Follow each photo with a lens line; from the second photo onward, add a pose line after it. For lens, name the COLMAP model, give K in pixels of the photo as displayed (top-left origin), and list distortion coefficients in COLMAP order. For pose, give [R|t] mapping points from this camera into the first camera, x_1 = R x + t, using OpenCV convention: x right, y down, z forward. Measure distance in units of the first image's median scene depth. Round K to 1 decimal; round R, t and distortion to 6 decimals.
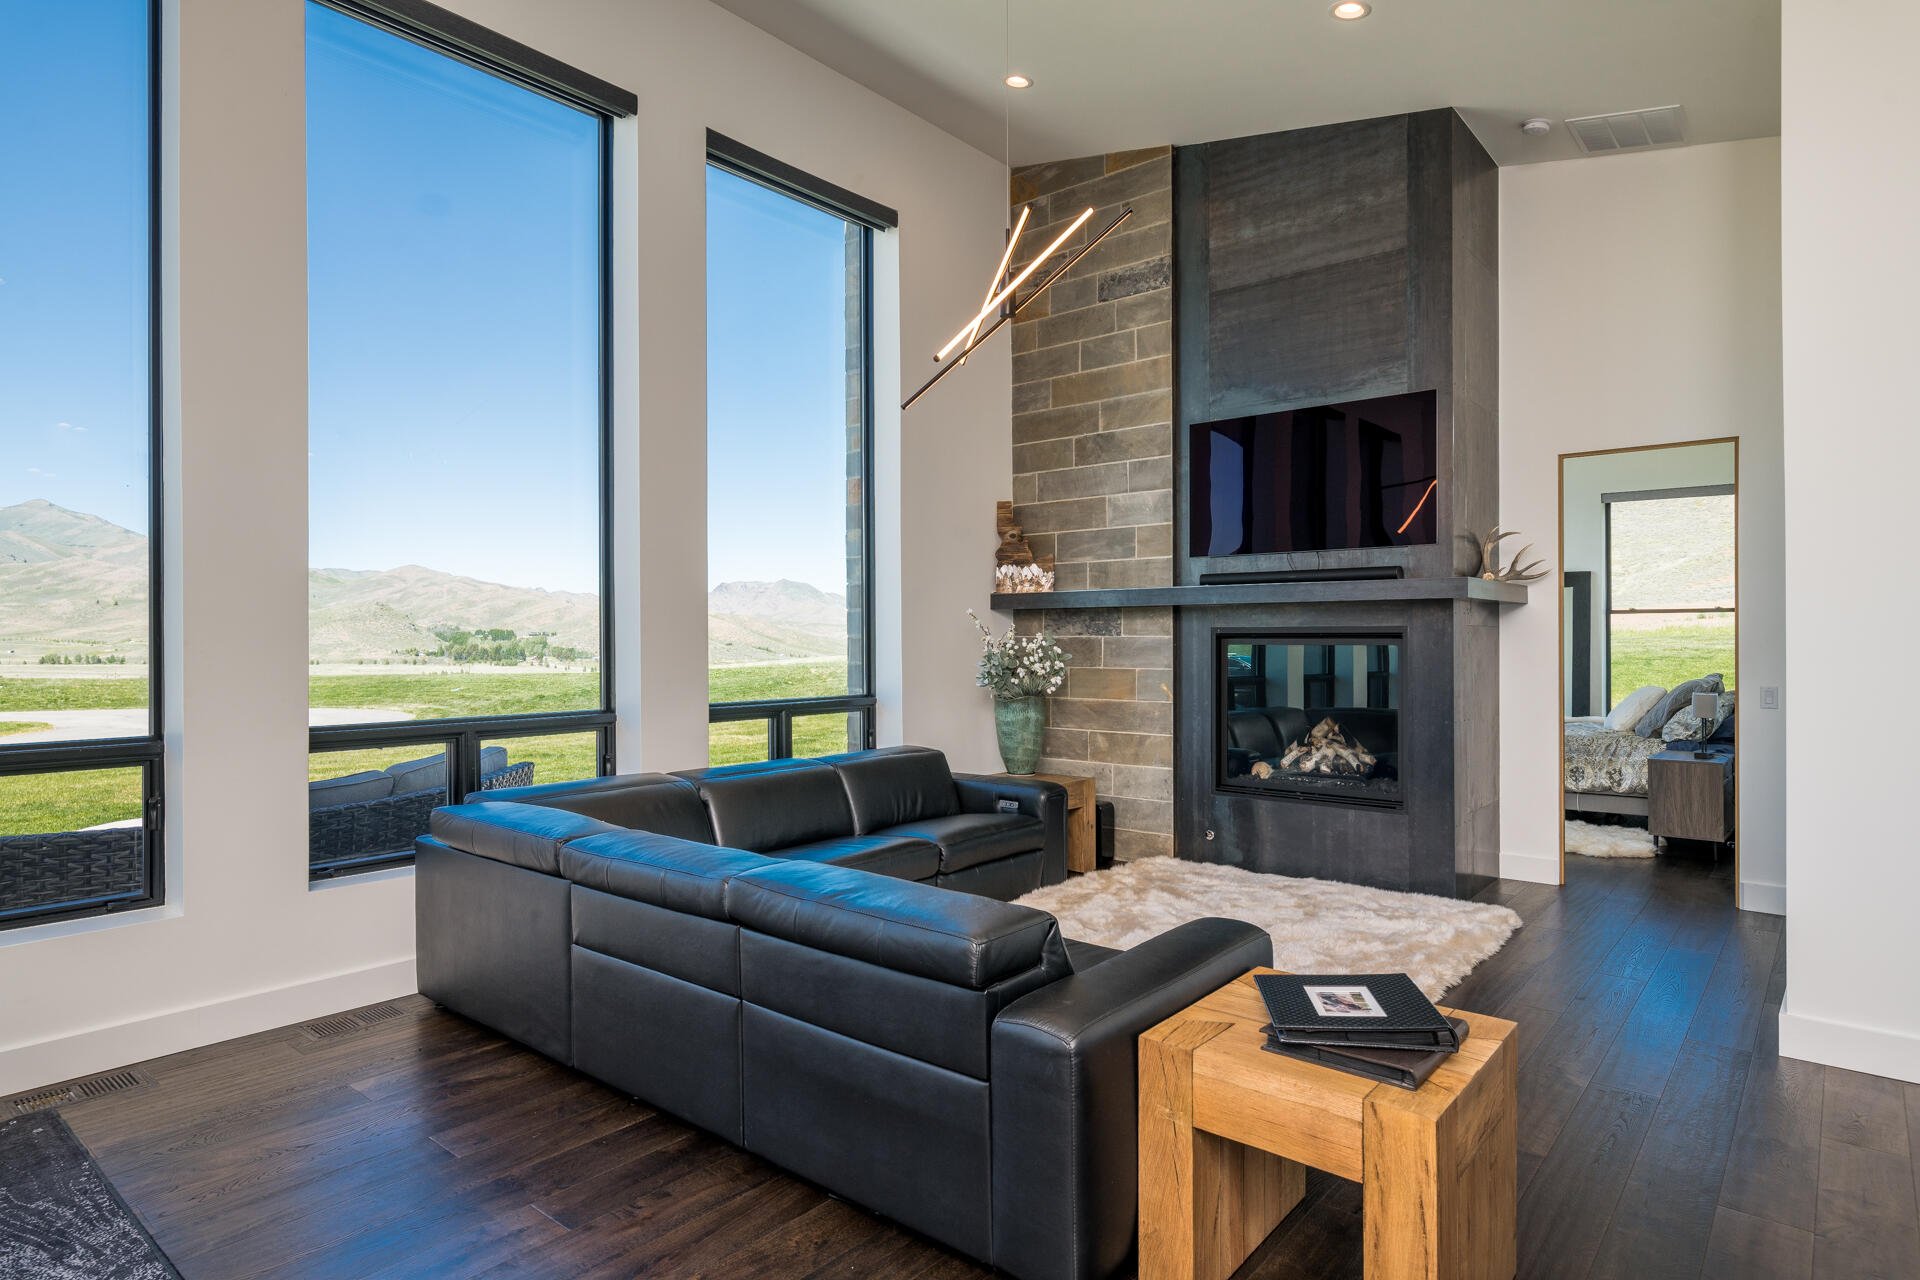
lens RADIAL K [[1054.8, 0, 960.0], [0, 1054.8, 640.0], [0, 0, 1]] dist [-0.001773, -0.000370]
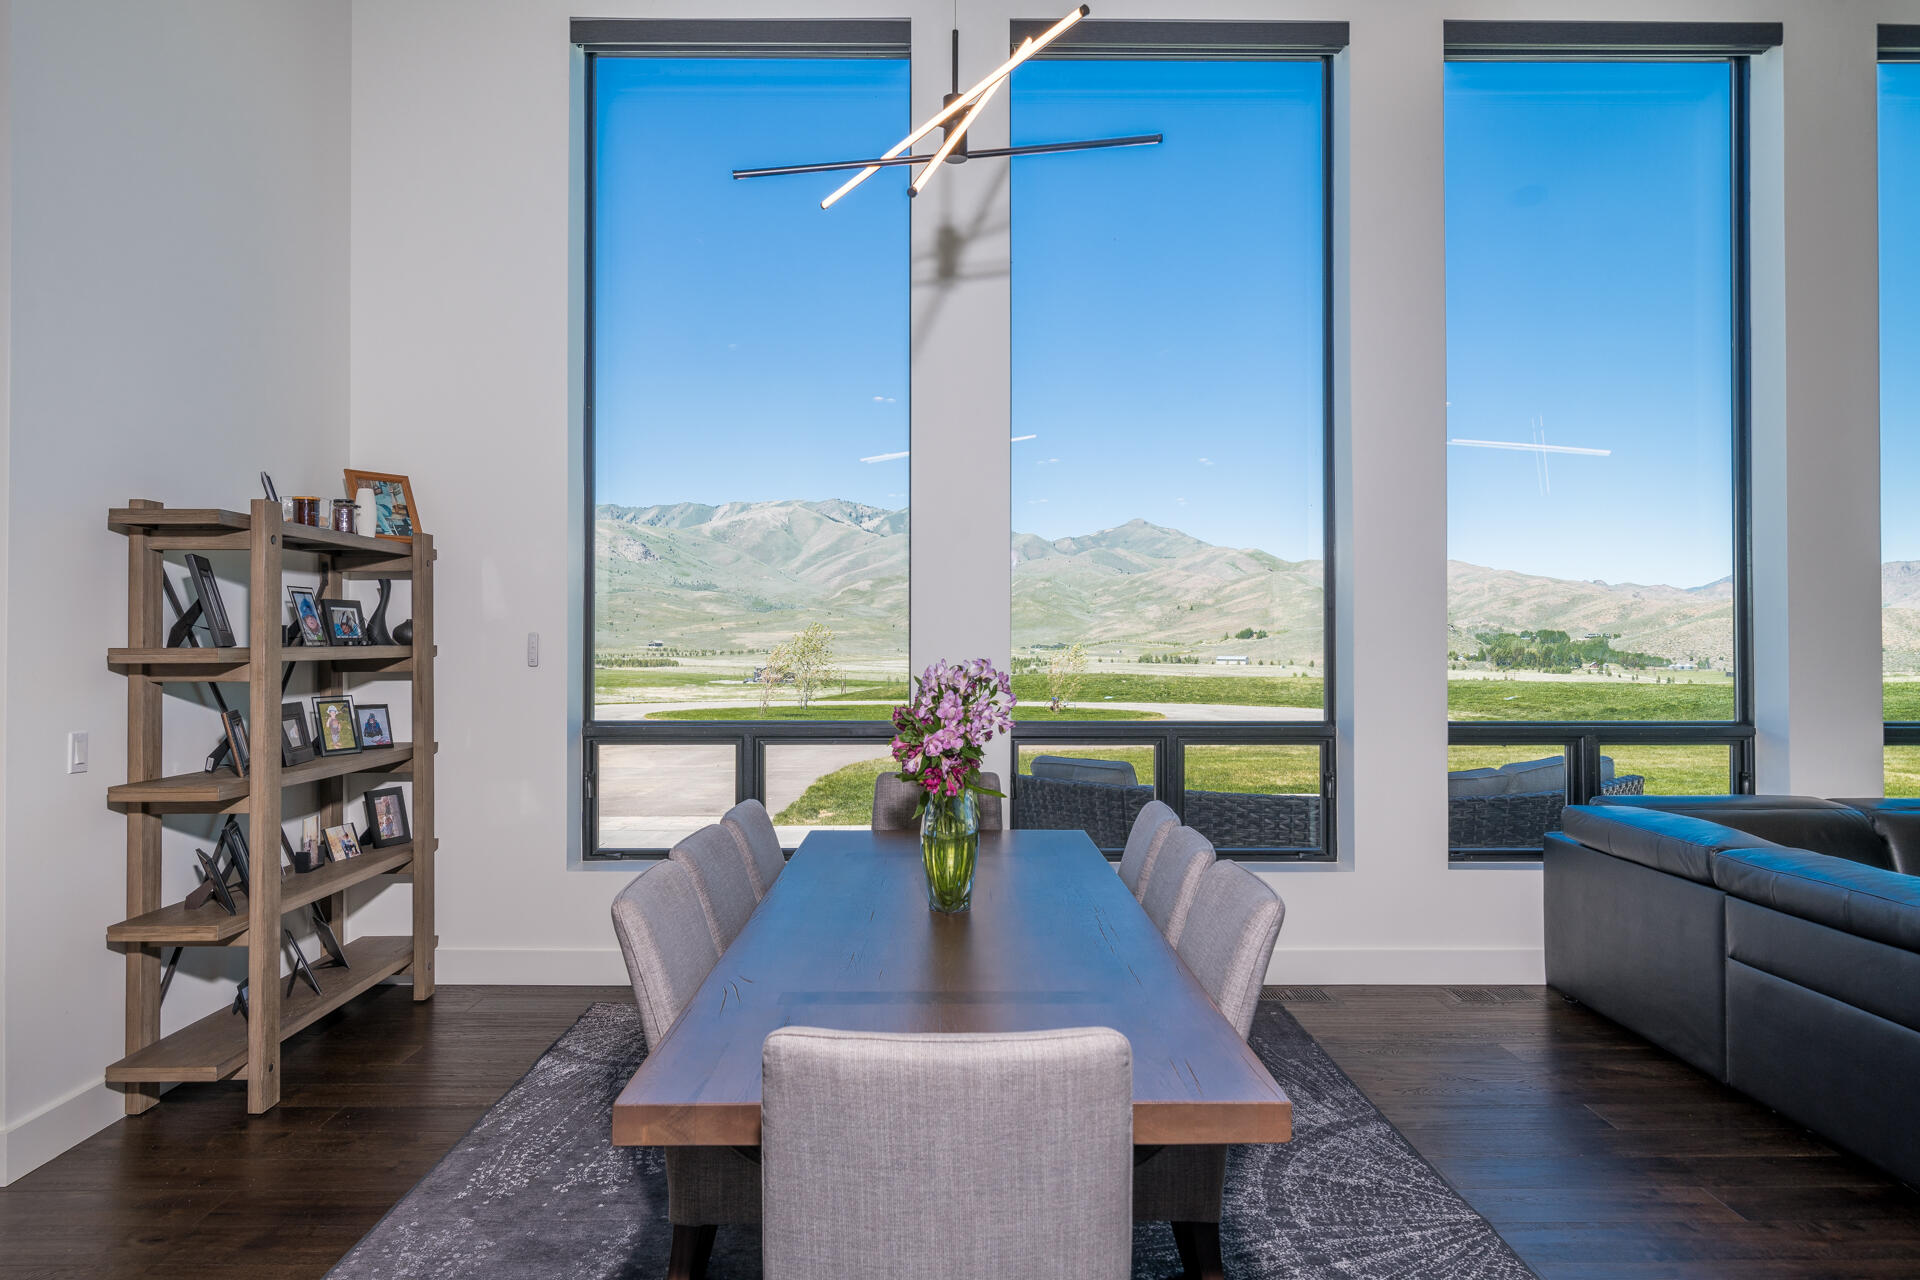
lens RADIAL K [[1206.7, 0, 954.6], [0, 1206.7, 632.5], [0, 0, 1]] dist [-0.003844, 0.000851]
pose [[0.645018, -0.003222, -0.764161, 0.017645], [-0.003218, 0.999971, -0.006933, 0.000017], [0.764161, 0.006931, 0.644988, -0.216016]]
